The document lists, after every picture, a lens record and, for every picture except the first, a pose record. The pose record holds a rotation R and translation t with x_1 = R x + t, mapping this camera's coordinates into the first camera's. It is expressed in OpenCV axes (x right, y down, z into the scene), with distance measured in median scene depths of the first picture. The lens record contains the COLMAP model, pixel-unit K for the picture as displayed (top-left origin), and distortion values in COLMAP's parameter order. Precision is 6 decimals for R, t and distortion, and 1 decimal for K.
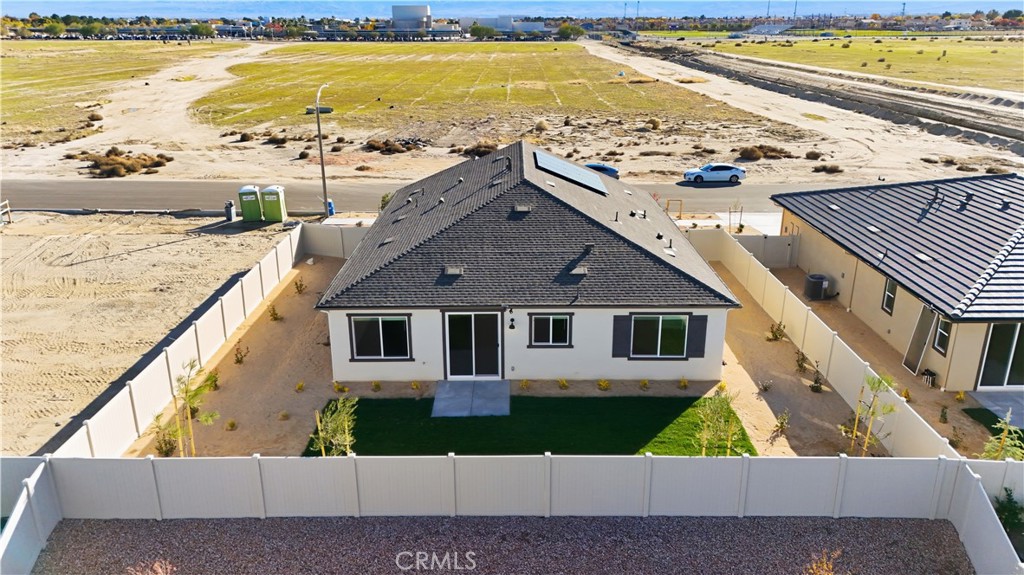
lens RADIAL K [[734.0, 0, 512.0], [0, 734.0, 287.5], [0, 0, 1]] dist [0.065810, -0.061475]
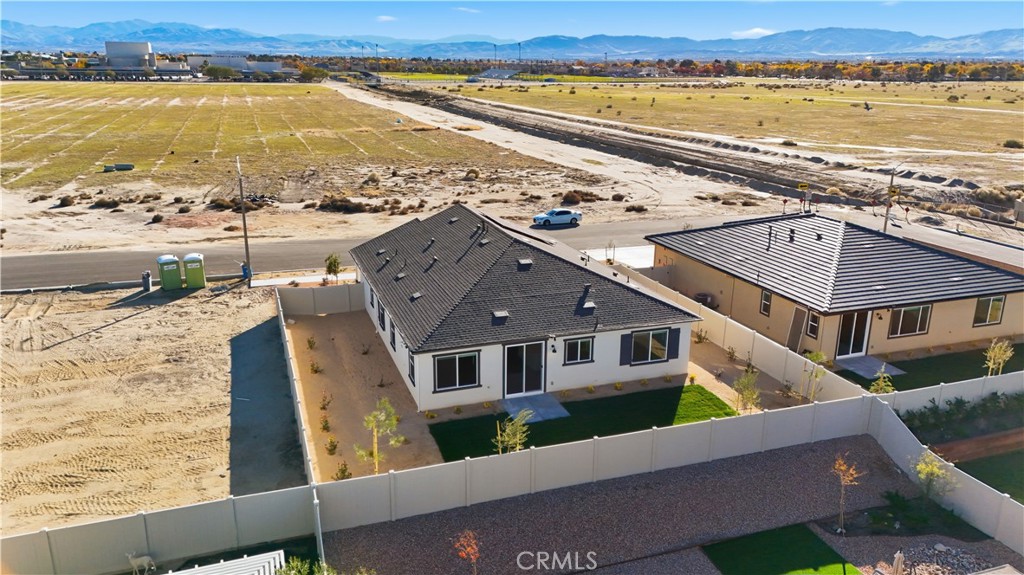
lens RADIAL K [[734.0, 0, 512.0], [0, 734.0, 287.5], [0, 0, 1]] dist [0.065810, -0.061475]
pose [[0.942836, -0.083424, 0.322646, -0.290676], [0.099278, 0.994513, -0.032967, -0.014707], [-0.318126, 0.063114, 0.945945, -0.143341]]
